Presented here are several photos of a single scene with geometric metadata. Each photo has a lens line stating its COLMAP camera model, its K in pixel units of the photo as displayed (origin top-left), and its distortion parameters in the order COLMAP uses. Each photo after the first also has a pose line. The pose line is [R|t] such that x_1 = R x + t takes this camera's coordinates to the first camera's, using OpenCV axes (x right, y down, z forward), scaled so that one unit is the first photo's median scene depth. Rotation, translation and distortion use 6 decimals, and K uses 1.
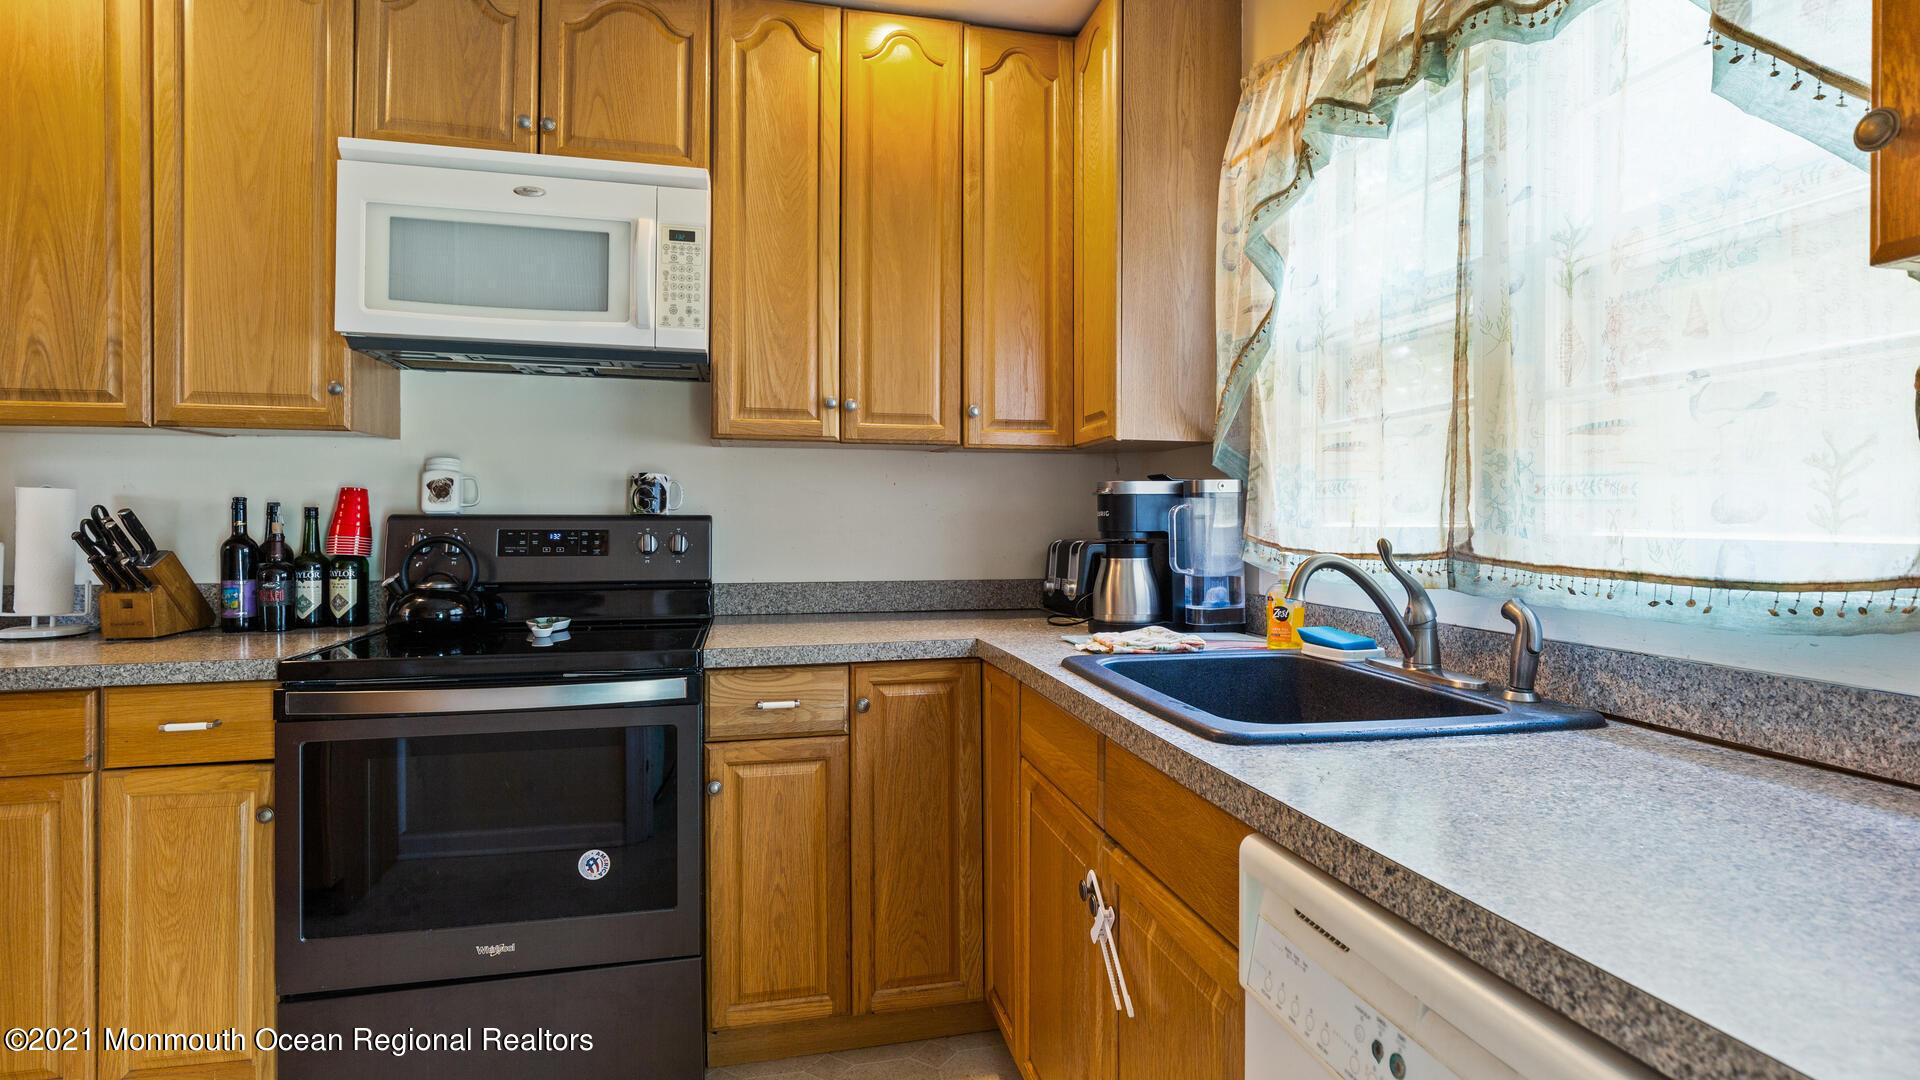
lens RADIAL K [[995.6, 0, 990.2], [0, 995.6, 517.6], [0, 0, 1]] dist [0.000880, -0.003063]
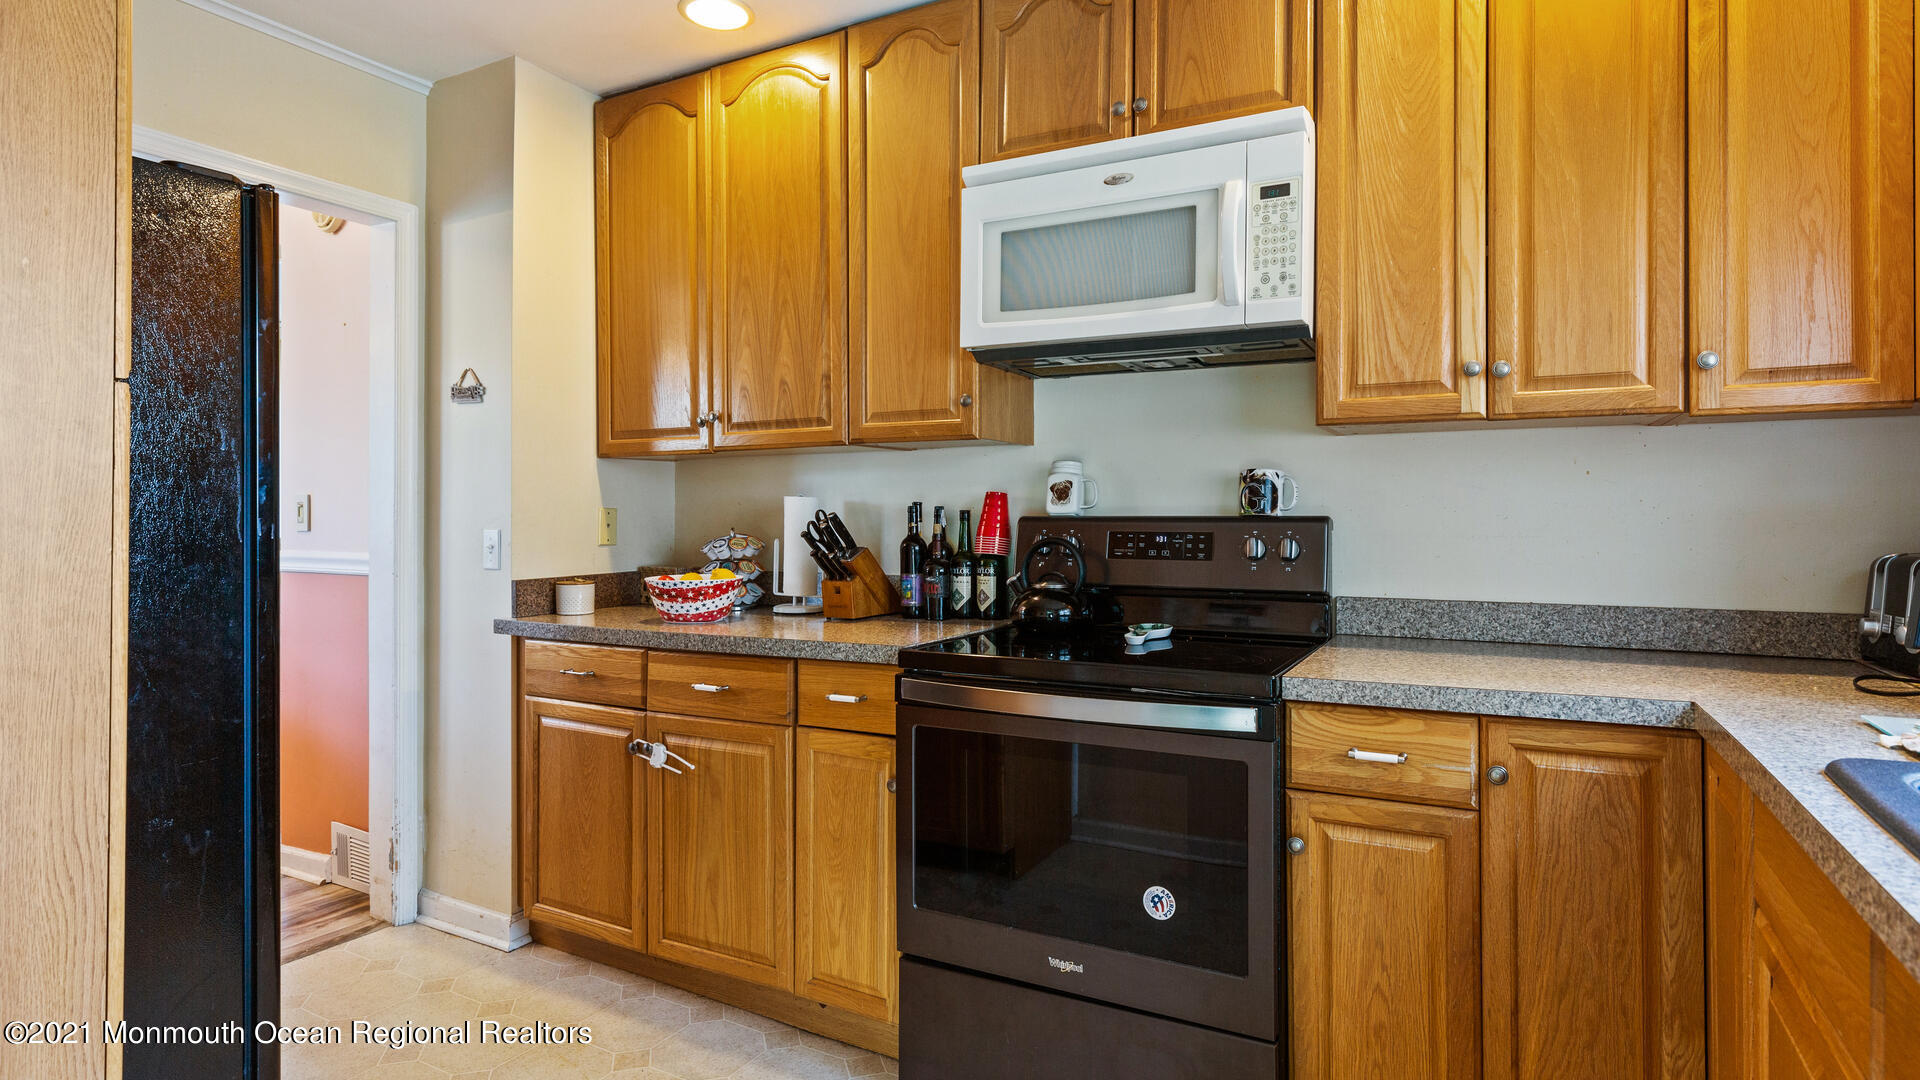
lens RADIAL K [[995.6, 0, 967.3], [0, 995.6, 519.3], [0, 0, 1]] dist [0.000880, -0.003063]
pose [[0.743745, -0.001268, -0.668462, 0.069167], [0.001570, 0.999999, -0.000150, -0.000059], [0.668461, -0.000938, 0.743746, 0.188312]]
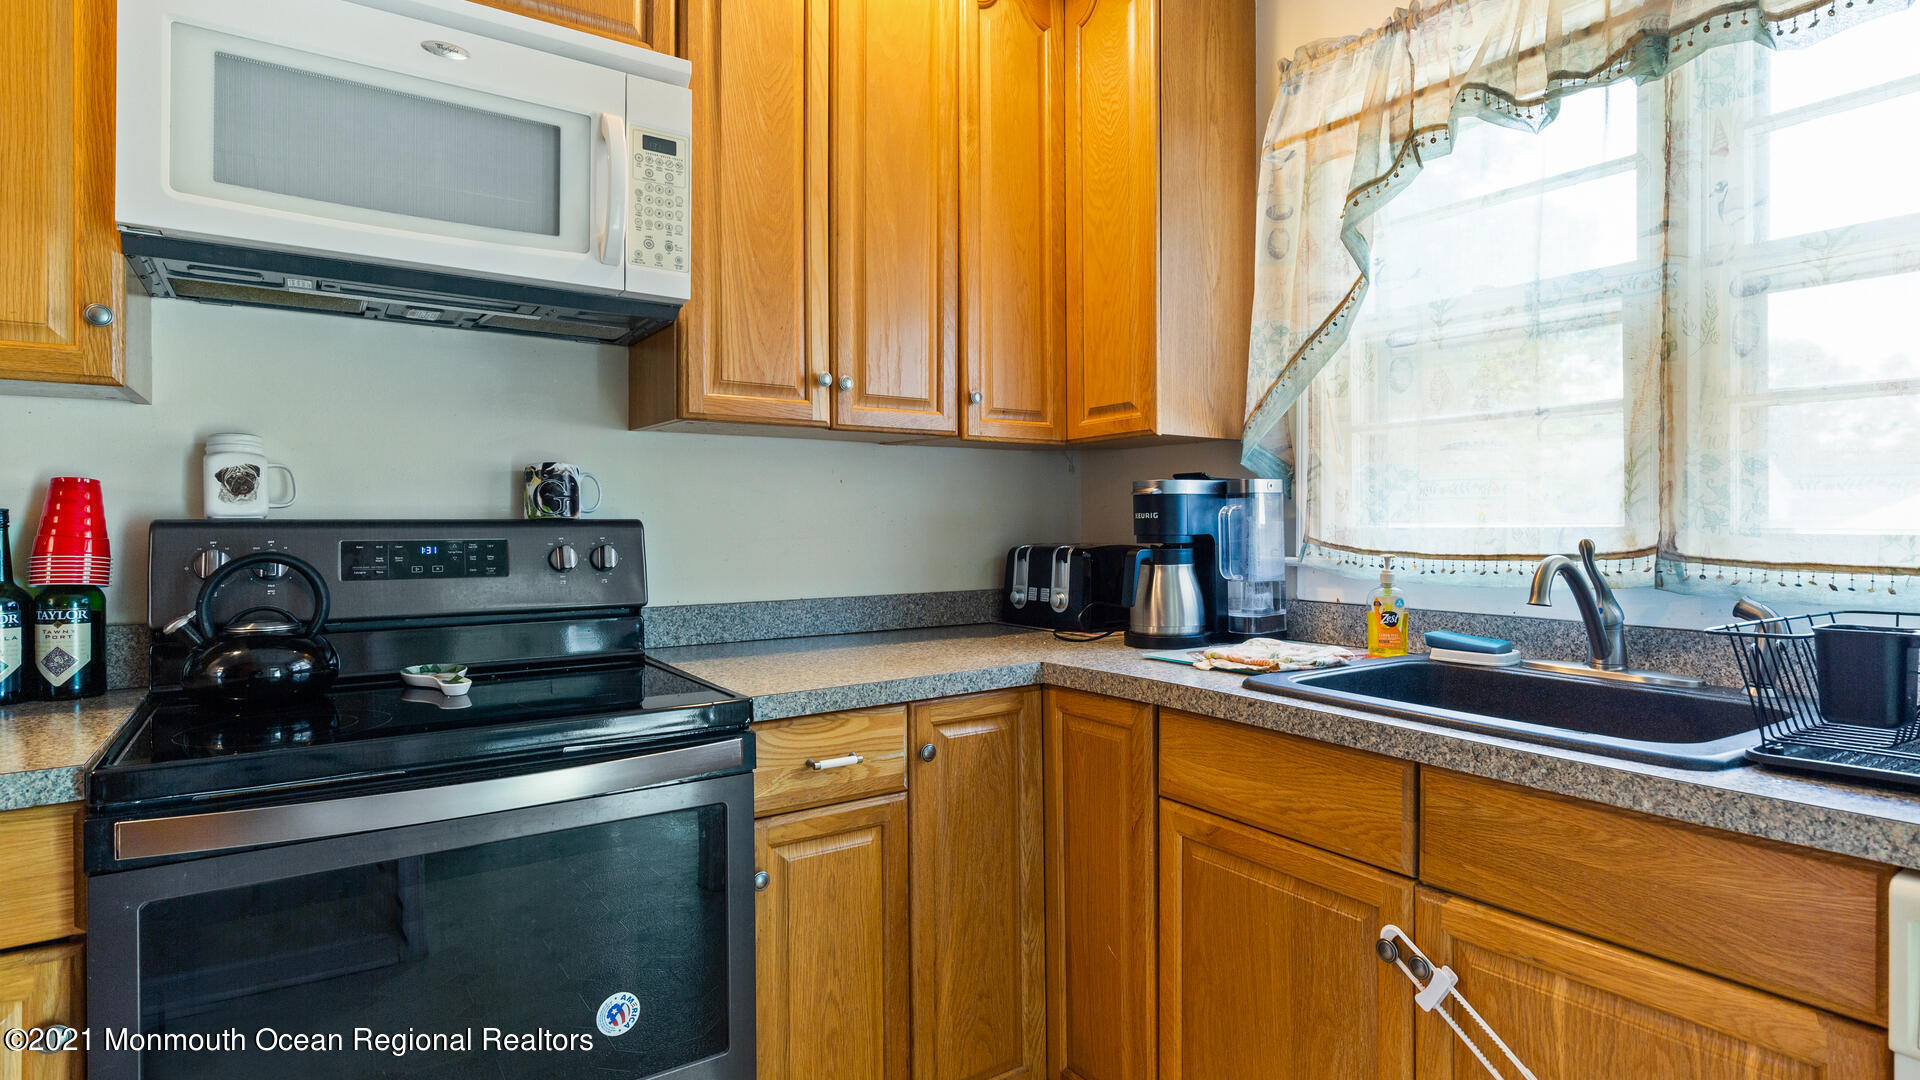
lens RADIAL K [[995.6, 0, 994.6], [0, 995.6, 523.9], [0, 0, 1]] dist [0.000880, -0.003063]
pose [[0.929580, -0.006044, 0.368570, -0.363416], [0.005226, 0.999981, 0.003217, -0.000057], [-0.368583, -0.001065, 0.929594, 0.219194]]
